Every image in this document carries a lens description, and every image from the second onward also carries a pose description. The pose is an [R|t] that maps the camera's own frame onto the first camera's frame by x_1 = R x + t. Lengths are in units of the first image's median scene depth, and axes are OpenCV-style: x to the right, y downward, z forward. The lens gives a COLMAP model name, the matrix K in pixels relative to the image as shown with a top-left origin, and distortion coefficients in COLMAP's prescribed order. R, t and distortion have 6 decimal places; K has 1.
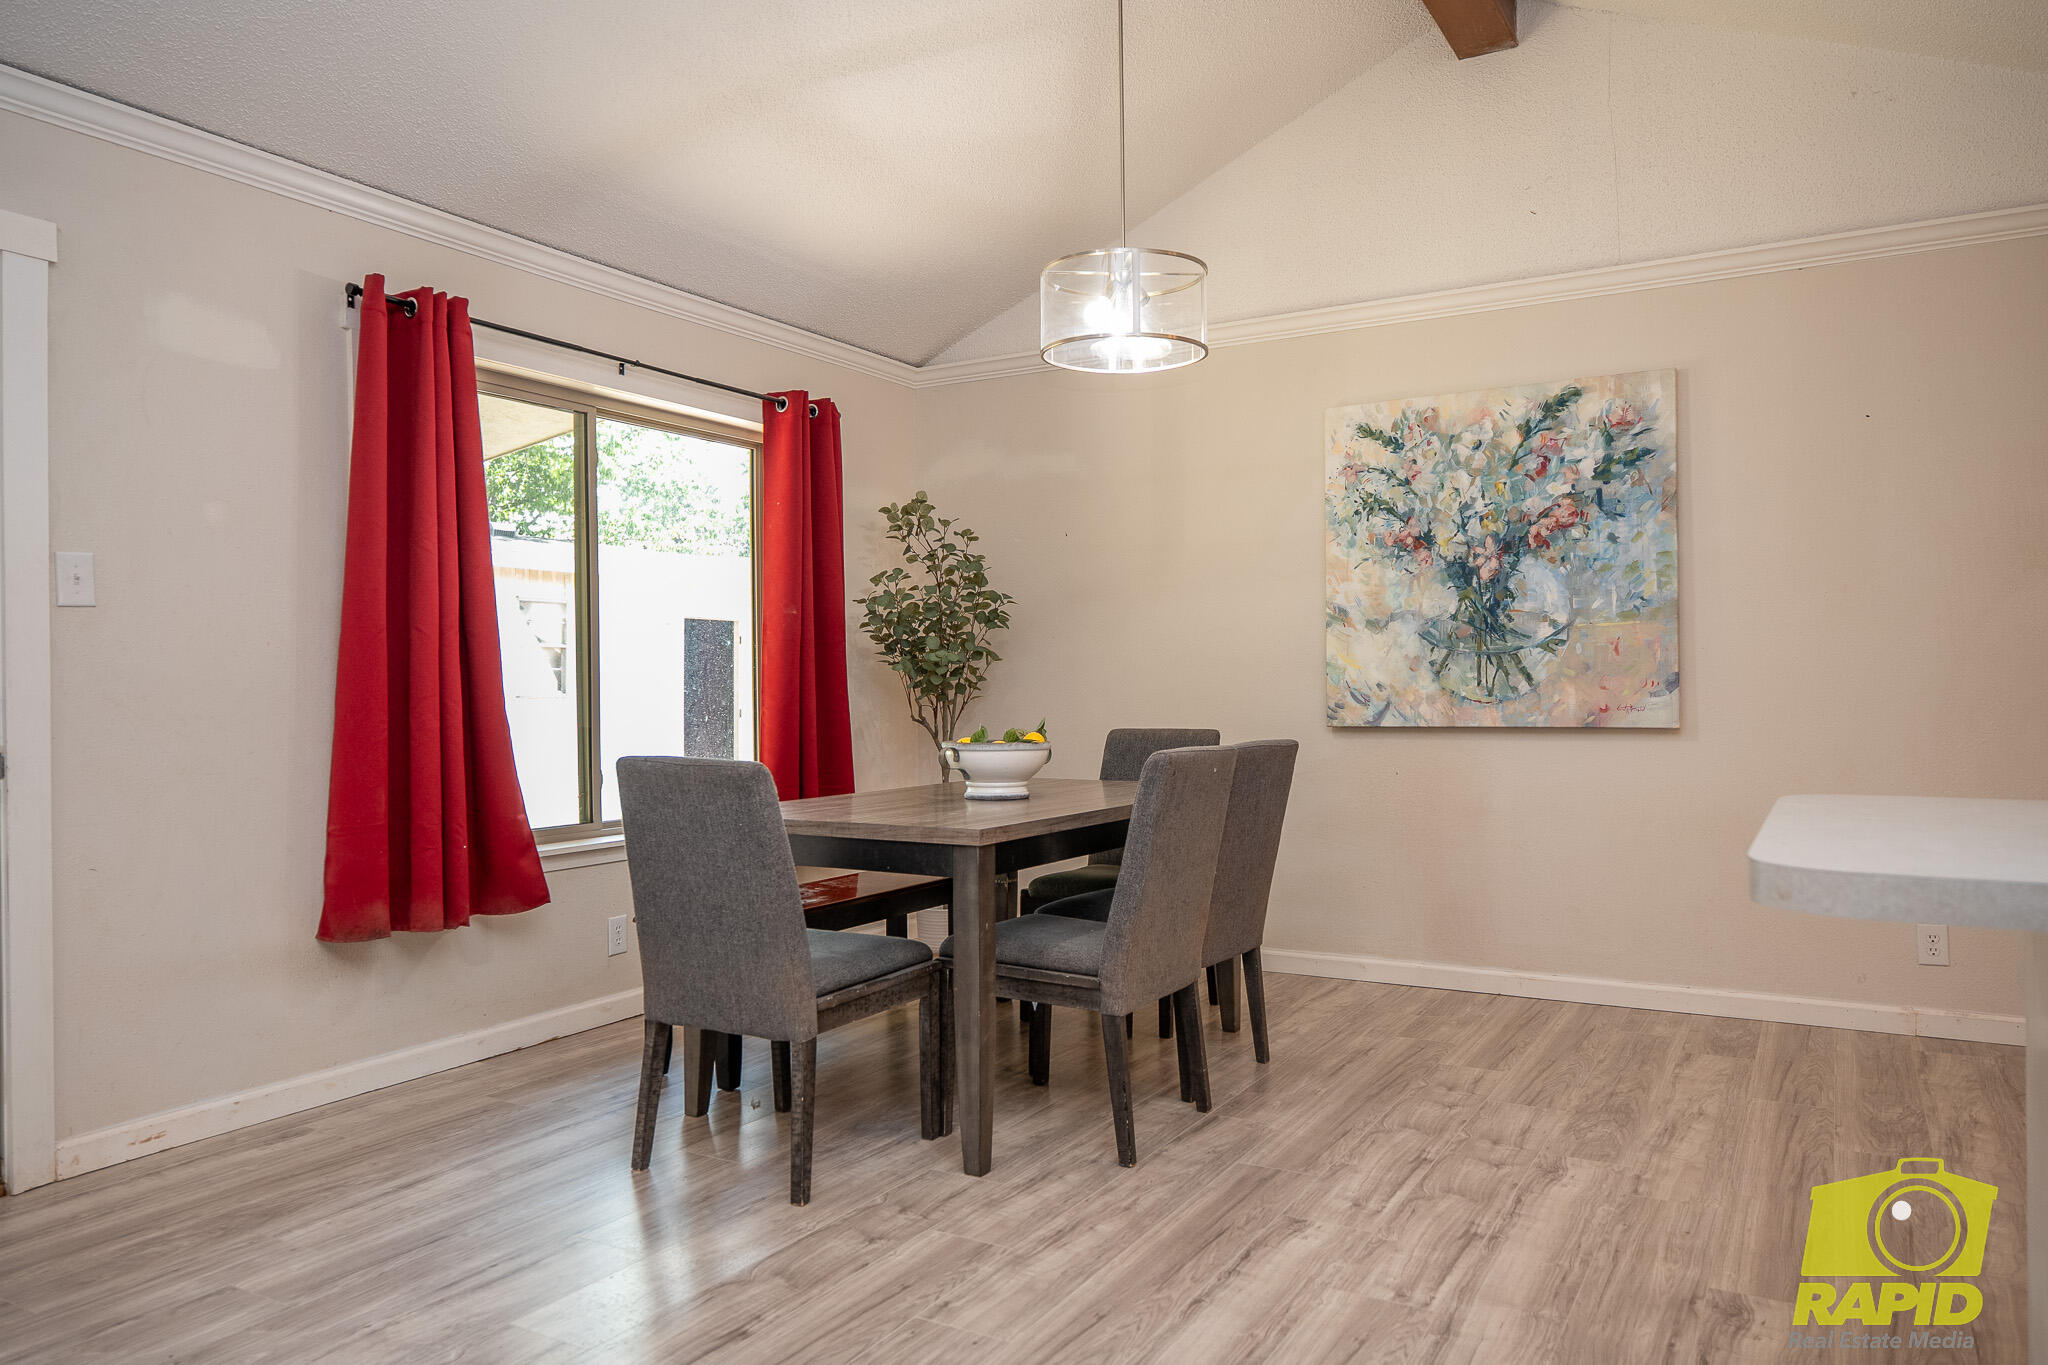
lens RADIAL K [[1394.0, 0, 1028.7], [0, 1394.0, 684.3], [0, 0, 1]] dist [-0.002643, 0.008334]
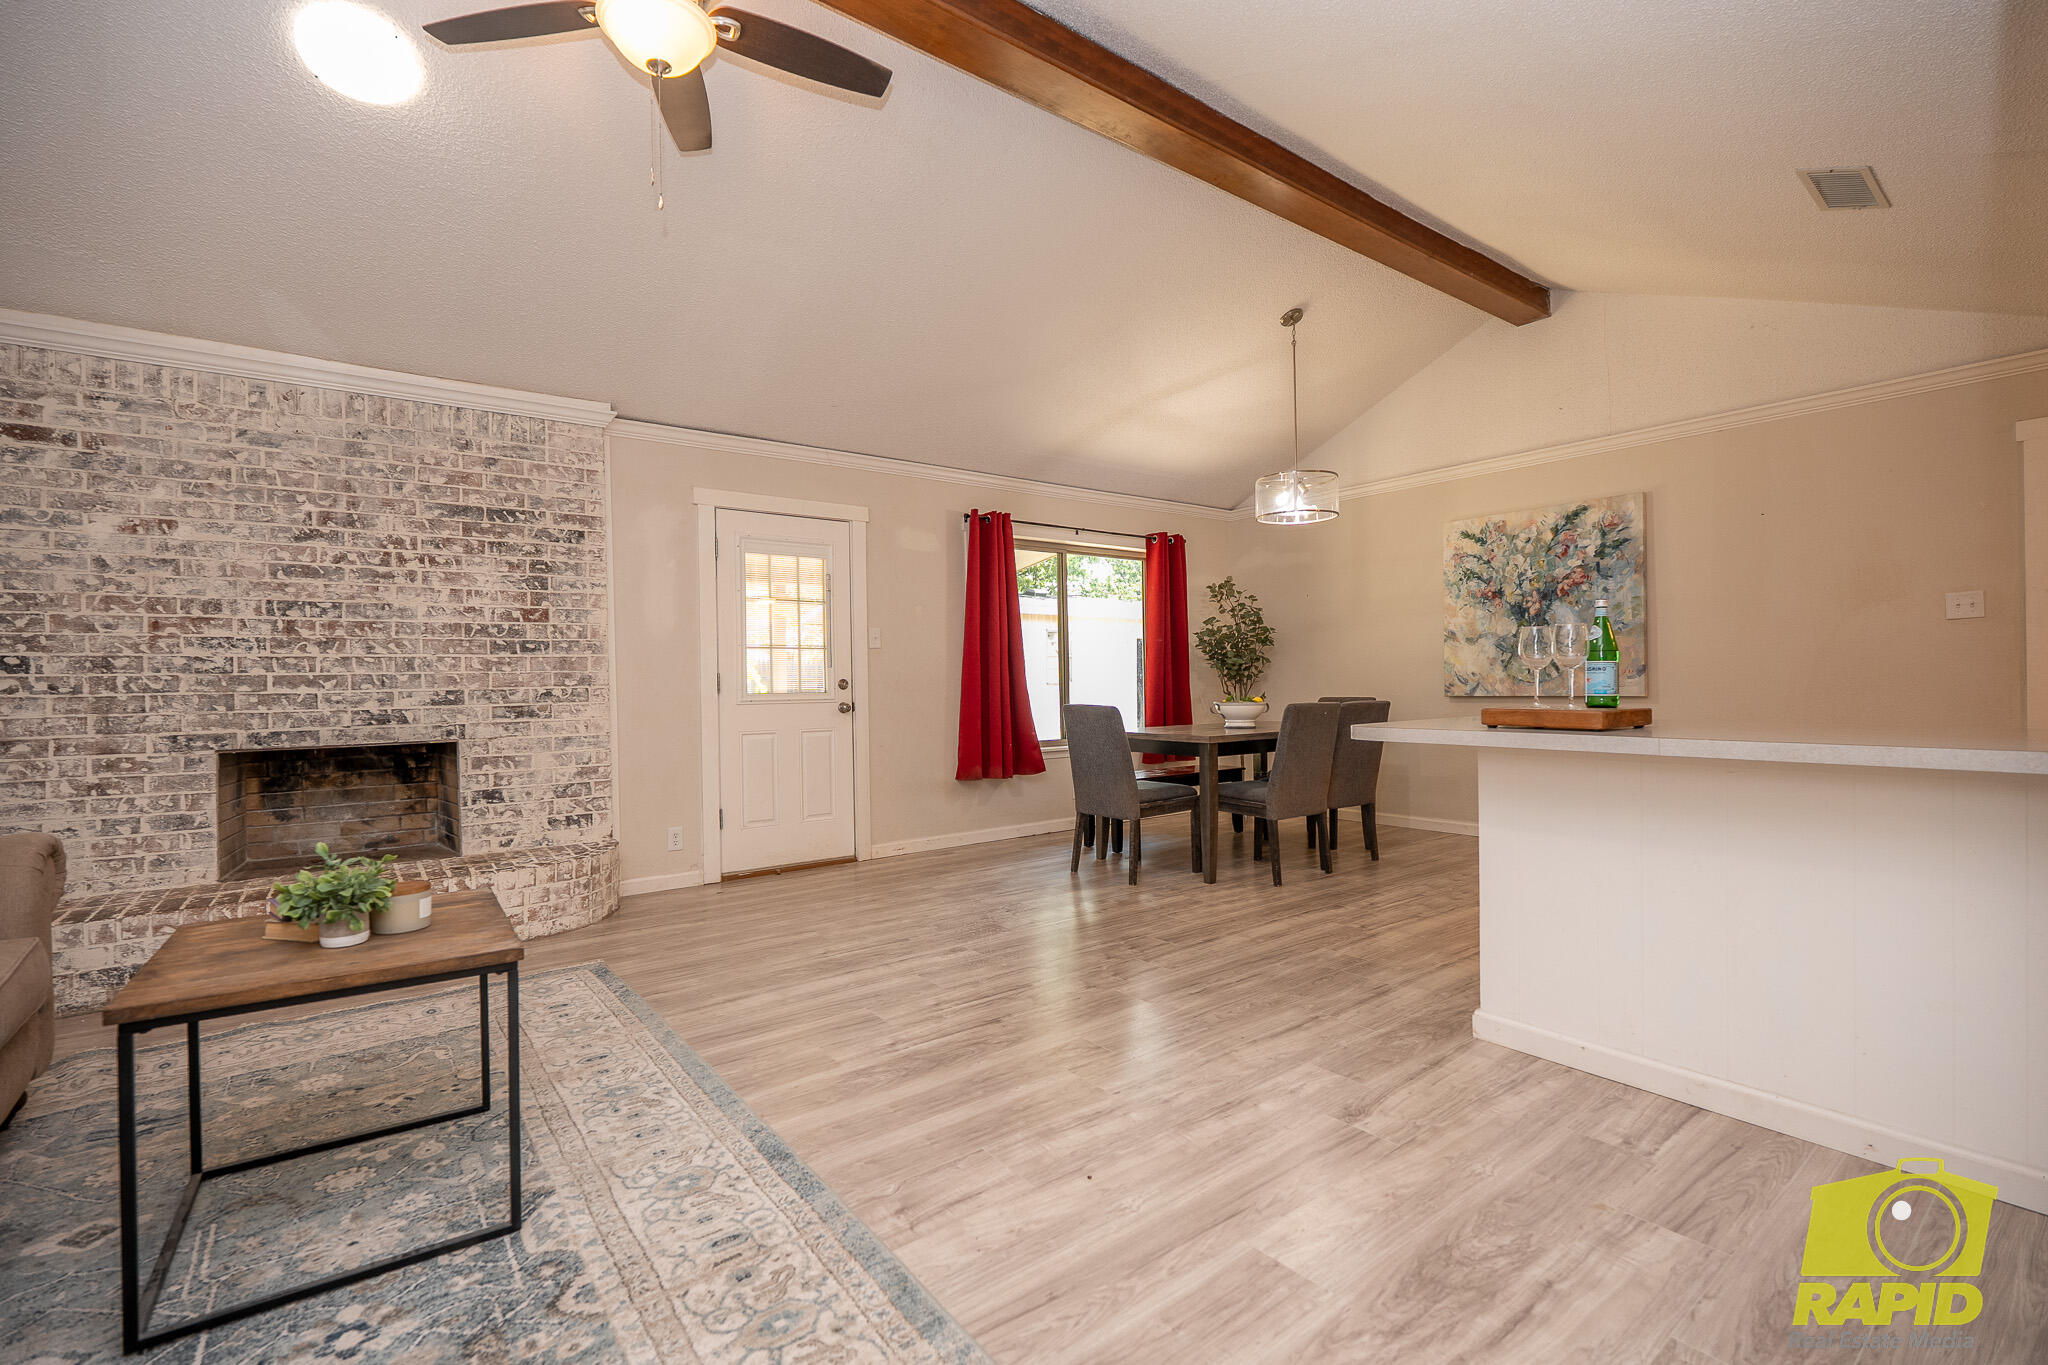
lens RADIAL K [[889.2, 0, 1017.5], [0, 889.2, 681.7], [0, 0, 1]] dist [-0.003407, -0.000078]
pose [[0.924132, -0.005749, -0.382029, 0.153686], [0.008607, 0.999946, 0.005772, -0.000426], [0.381976, -0.008622, 0.924132, -0.327259]]
